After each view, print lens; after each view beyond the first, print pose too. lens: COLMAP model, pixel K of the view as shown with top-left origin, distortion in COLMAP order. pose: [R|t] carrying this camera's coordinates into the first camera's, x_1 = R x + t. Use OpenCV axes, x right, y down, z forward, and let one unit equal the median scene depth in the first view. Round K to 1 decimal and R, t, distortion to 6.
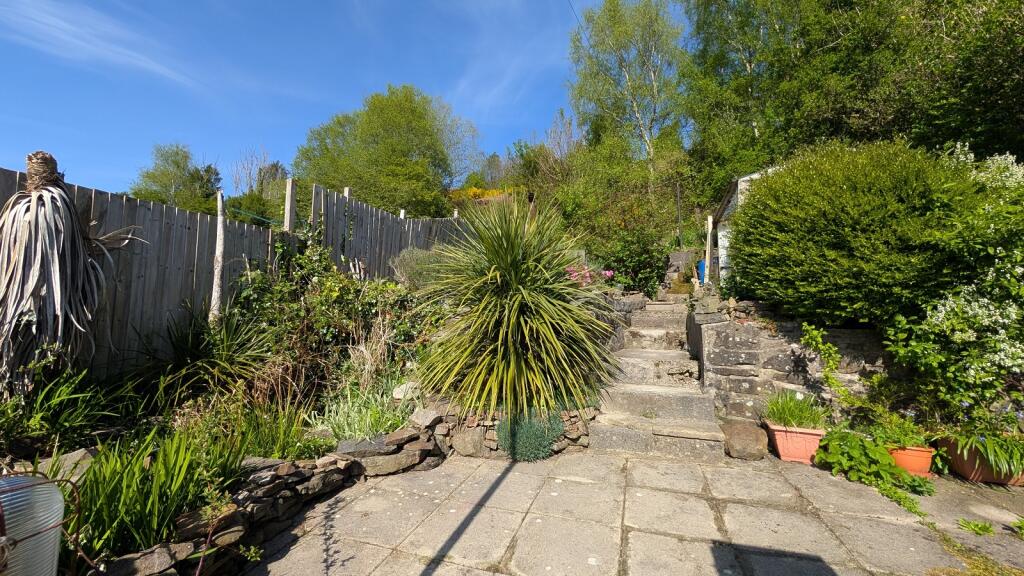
lens RADIAL K [[400.7, 0, 512.0], [0, 400.7, 288.0], [0, 0, 1]] dist [0.010708, -0.000224]
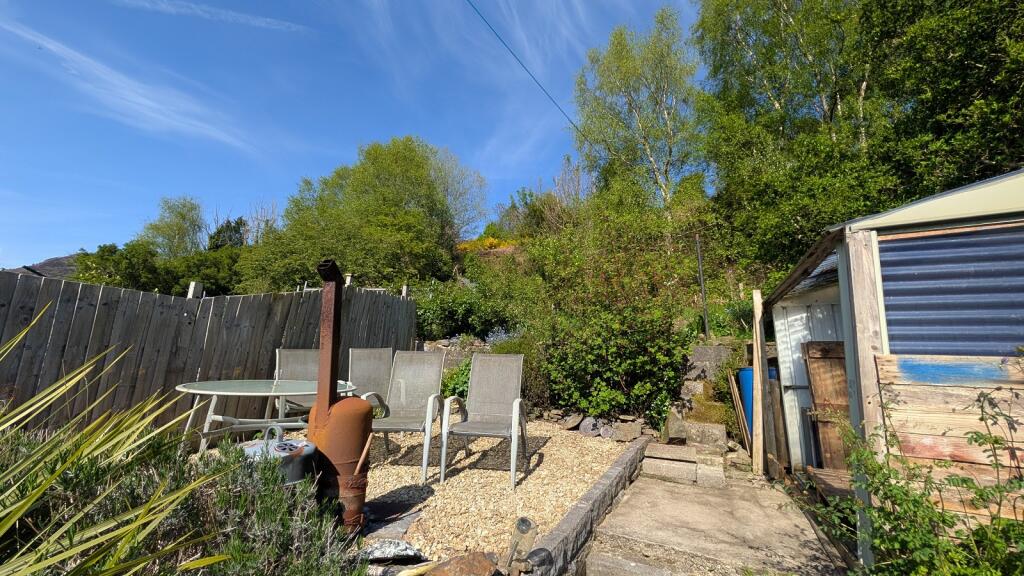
lens RADIAL K [[383.9, 0, 514.4], [0, 383.9, 288.0], [0, 0, 1]] dist [0.000675, 0.000070]
pose [[0.997352, 0.005873, -0.072491, 0.071848], [-0.014093, 0.993448, -0.113411, -0.043773], [0.071350, 0.114132, 0.990900, 0.165458]]
